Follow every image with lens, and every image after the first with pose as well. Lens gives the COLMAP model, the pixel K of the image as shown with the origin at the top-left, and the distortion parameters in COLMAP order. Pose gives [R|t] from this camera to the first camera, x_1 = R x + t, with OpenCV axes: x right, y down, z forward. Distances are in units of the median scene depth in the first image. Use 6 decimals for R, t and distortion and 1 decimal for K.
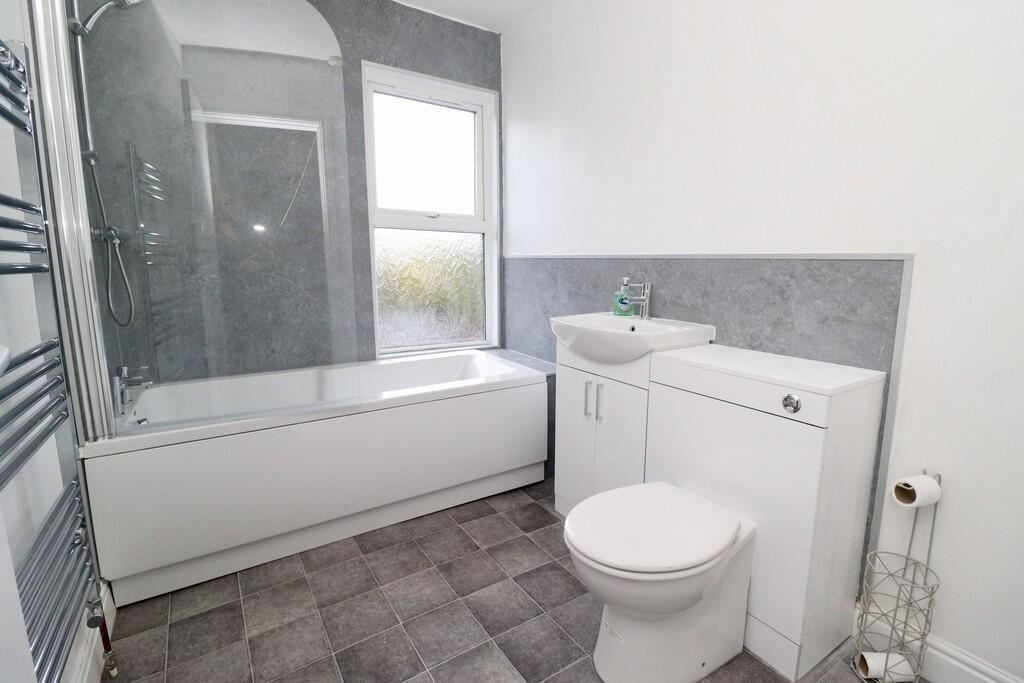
lens RADIAL K [[472.6, 0, 522.6], [0, 472.6, 337.9], [0, 0, 1]] dist [-0.014490, -0.003303]
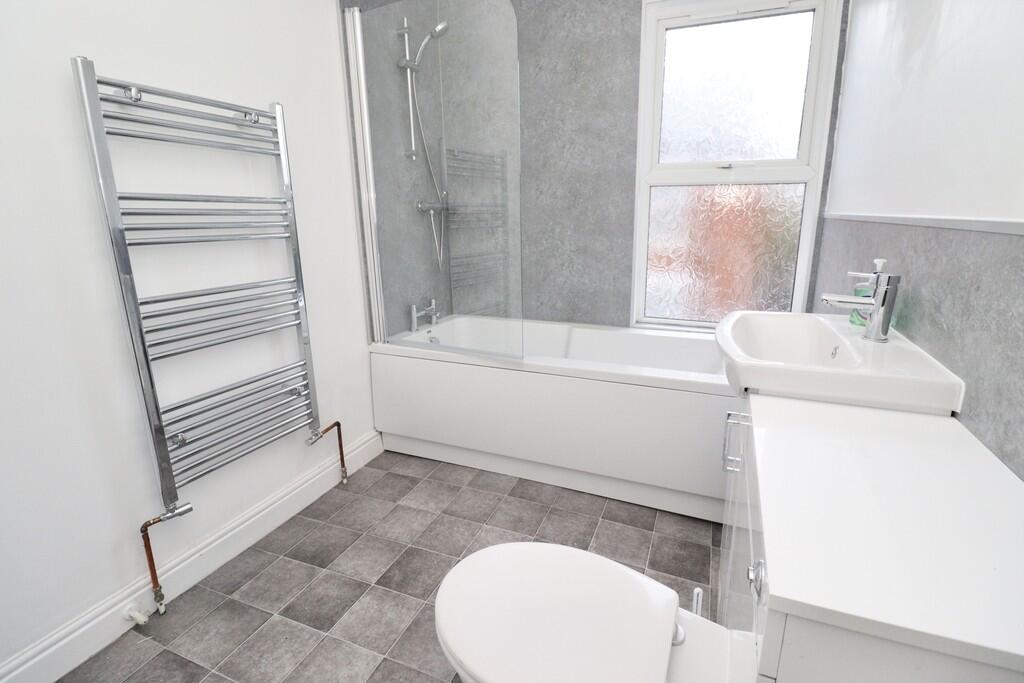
lens RADIAL K [[472.6, 0, 519.2], [0, 472.6, 336.9], [0, 0, 1]] dist [-0.014490, -0.003303]
pose [[0.548264, 0.194949, -0.813266, 0.520908], [-0.118864, 0.980744, 0.154963, -0.084215], [0.827815, 0.011708, 0.560879, 0.399062]]
